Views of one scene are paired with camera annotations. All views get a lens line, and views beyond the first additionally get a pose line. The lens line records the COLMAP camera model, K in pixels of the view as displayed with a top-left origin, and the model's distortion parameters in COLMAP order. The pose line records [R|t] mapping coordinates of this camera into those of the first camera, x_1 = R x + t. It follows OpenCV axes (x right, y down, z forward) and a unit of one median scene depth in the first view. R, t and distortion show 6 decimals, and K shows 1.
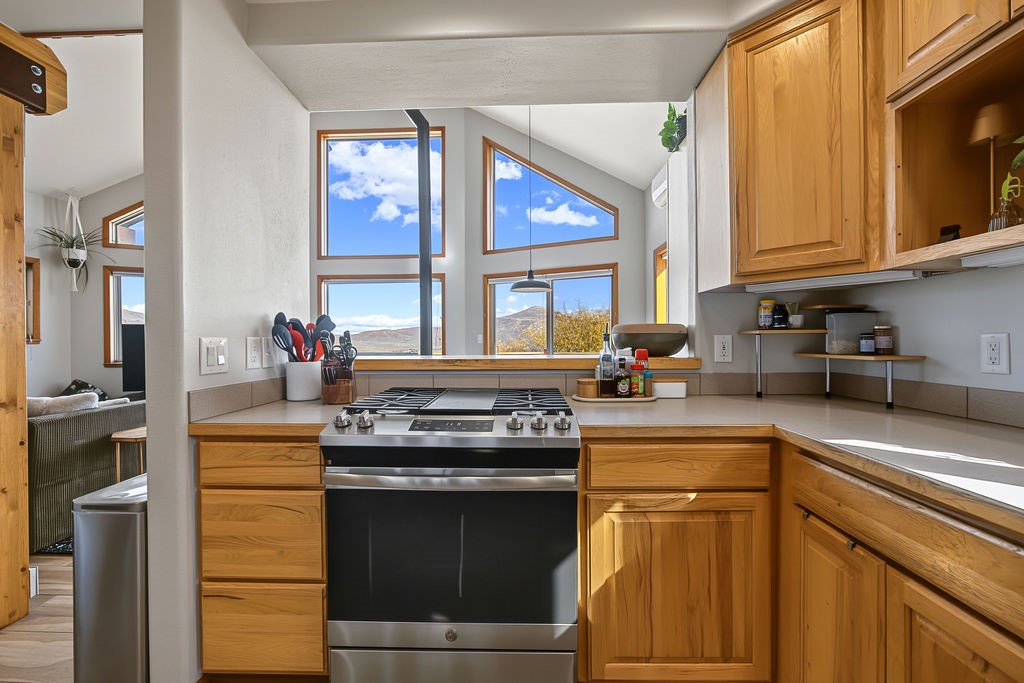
lens RADIAL K [[421.8, 0, 512.0], [0, 421.8, 341.5], [0, 0, 1]] dist [-0.025599, 0.010016]
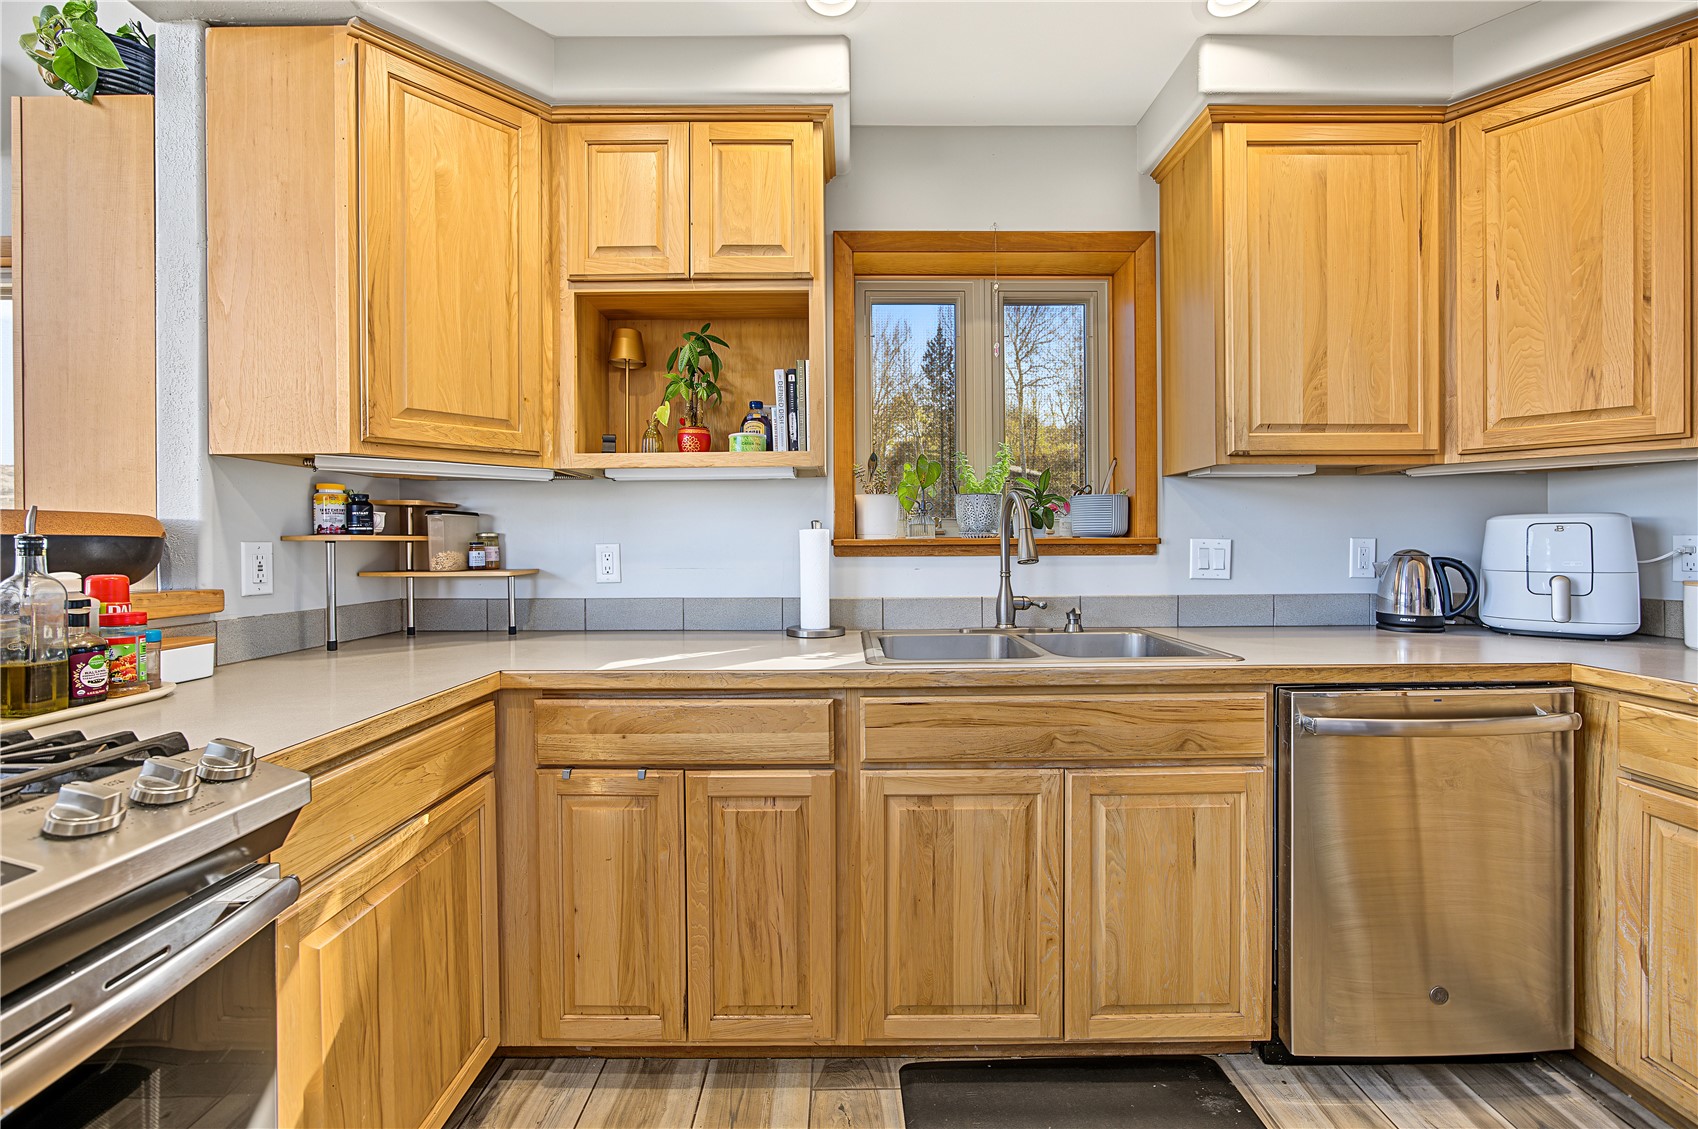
lens RADIAL K [[669.1, 0, 855.4], [0, 669.1, 552.2], [0, 0, 1]] dist [-0.021702, 0.010907]
pose [[-0.045493, -0.004372, 0.998955, -0.363482], [0.009712, 0.999941, 0.004818, -0.000571], [-0.998917, 0.009921, -0.045448, 0.317153]]
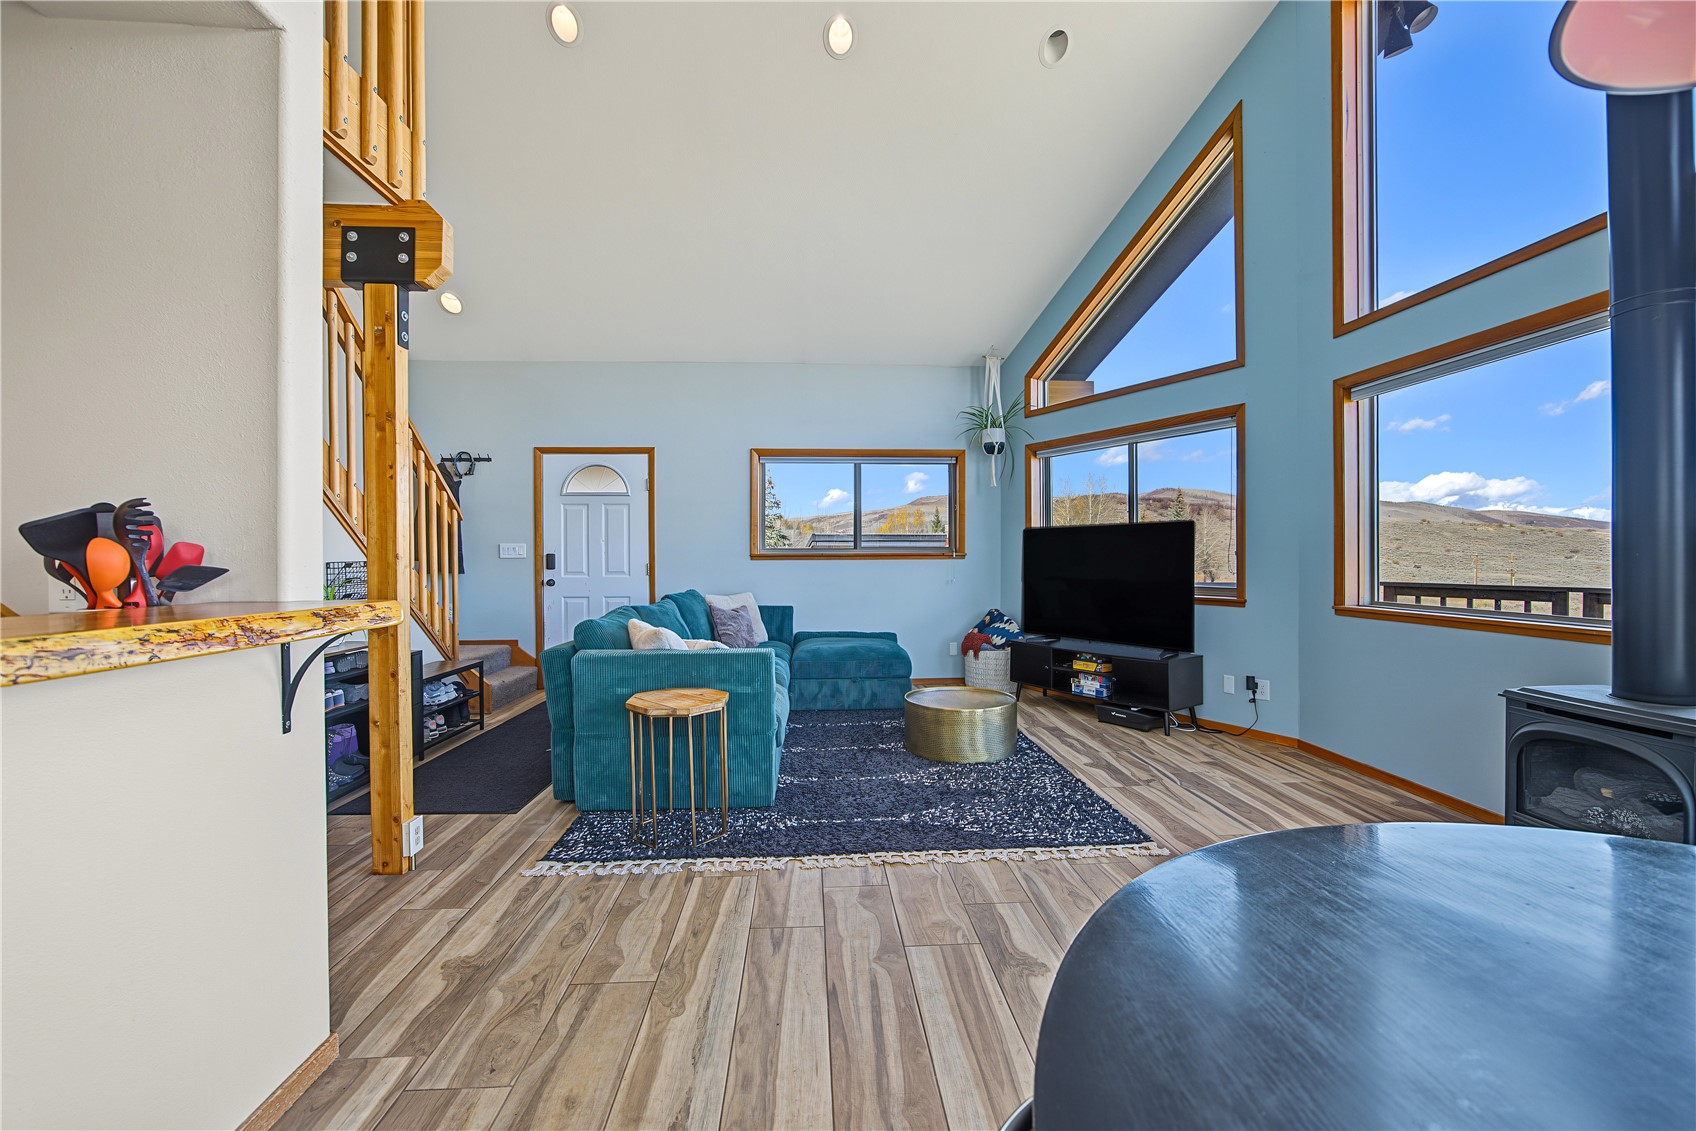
lens RADIAL K [[683.8, 0, 849.6], [0, 683.8, 562.4], [0, 0, 1]] dist [-0.045571, 0.028320]
pose [[0.101469, 0.014009, -0.994740, 0.309907], [-0.002082, 0.999902, 0.013869, -0.013695], [0.994837, 0.000664, 0.101488, 1.757518]]
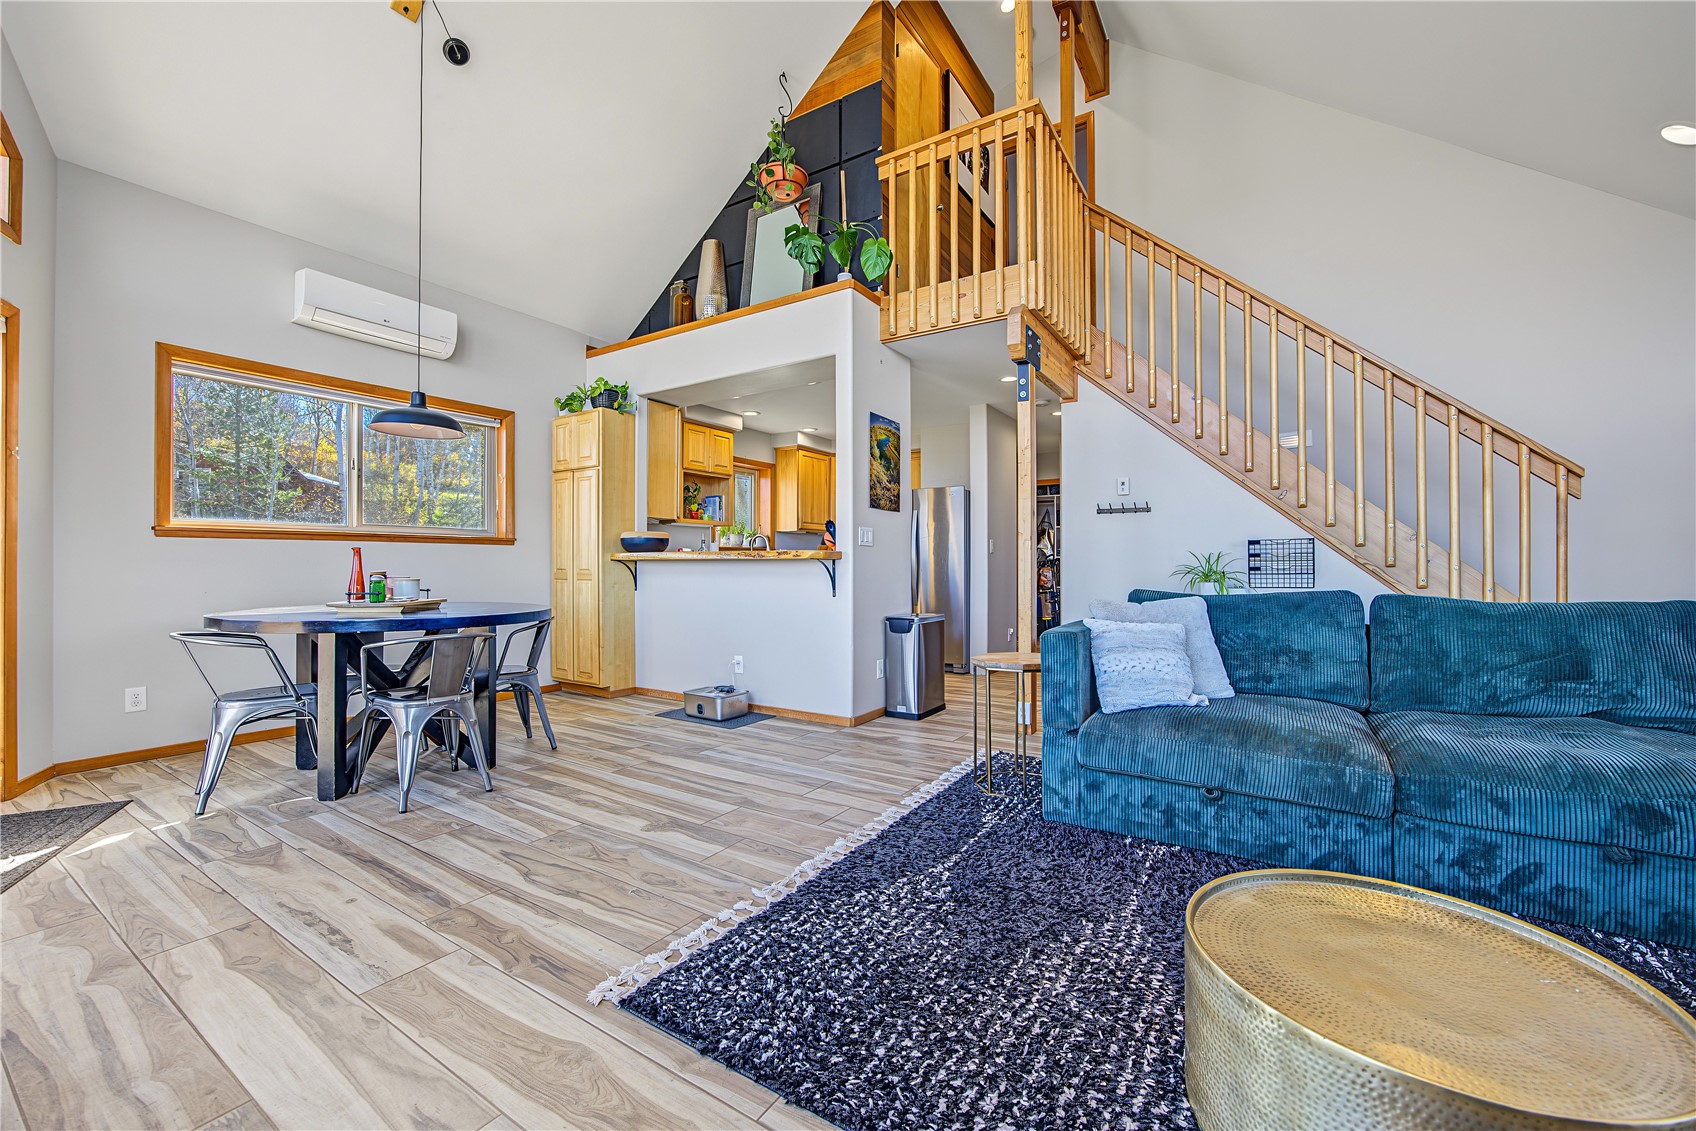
lens RADIAL K [[674.9, 0, 851.2], [0, 674.9, 558.9], [0, 0, 1]] dist [-0.026793, 0.010156]
pose [[-0.863274, 0.009789, 0.504641, -1.786074], [0.006380, 0.999944, -0.008482, 0.093144], [-0.504696, -0.004102, -0.863288, 3.160624]]
